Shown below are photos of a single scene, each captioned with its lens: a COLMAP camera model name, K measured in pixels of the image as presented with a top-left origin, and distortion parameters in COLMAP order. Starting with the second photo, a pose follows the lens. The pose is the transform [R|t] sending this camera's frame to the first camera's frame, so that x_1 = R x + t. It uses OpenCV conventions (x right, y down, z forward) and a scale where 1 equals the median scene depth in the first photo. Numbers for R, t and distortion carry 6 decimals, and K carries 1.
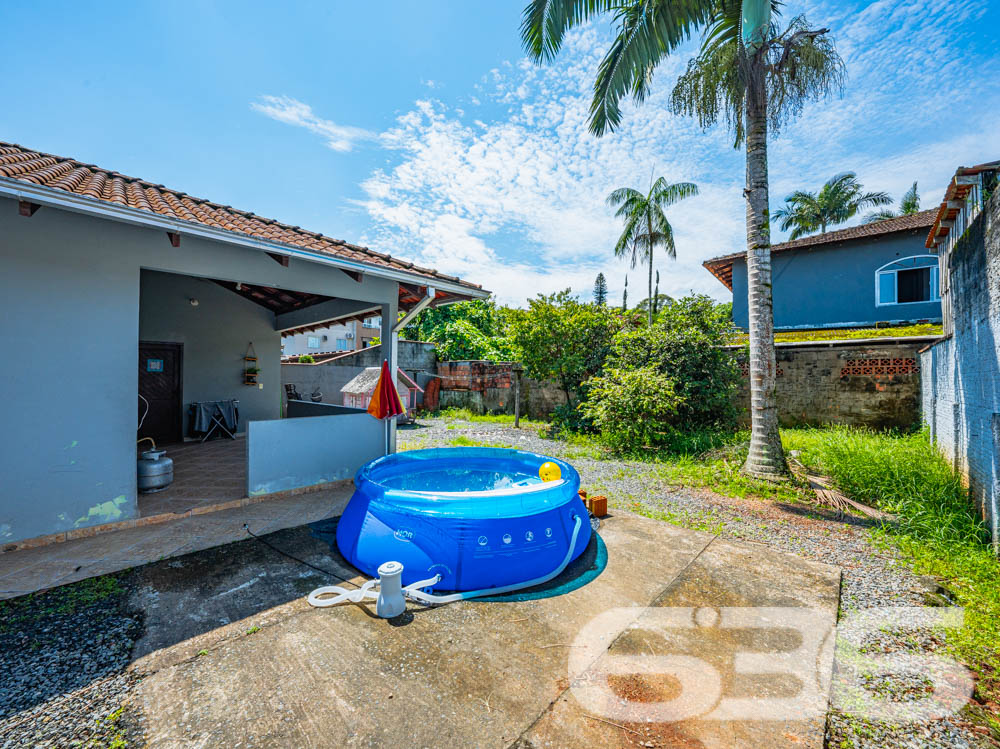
lens RADIAL K [[386.2, 0, 502.9], [0, 386.2, 376.7], [0, 0, 1]] dist [-0.016385, 0.000329]
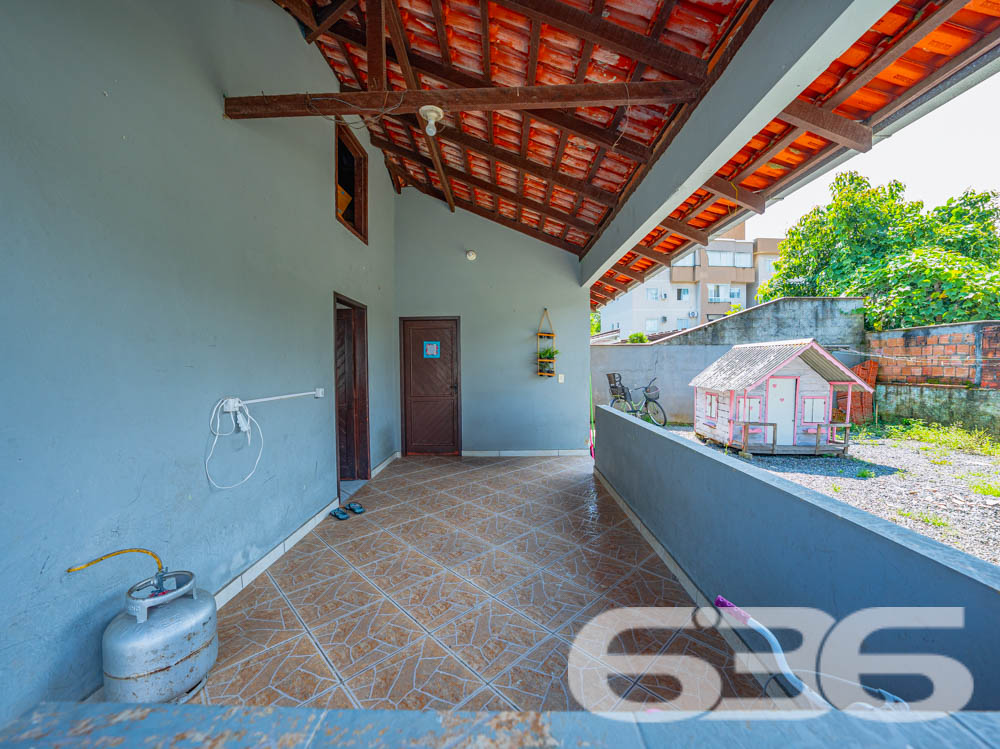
lens RADIAL K [[386.2, 0, 499.7], [0, 386.2, 372.7], [0, 0, 1]] dist [-0.016385, 0.000329]
pose [[0.669510, 0.004655, -0.742789, -0.154184], [0.014487, 0.999708, 0.019322, 0.001425], [0.742662, -0.023697, 0.669247, 0.337078]]
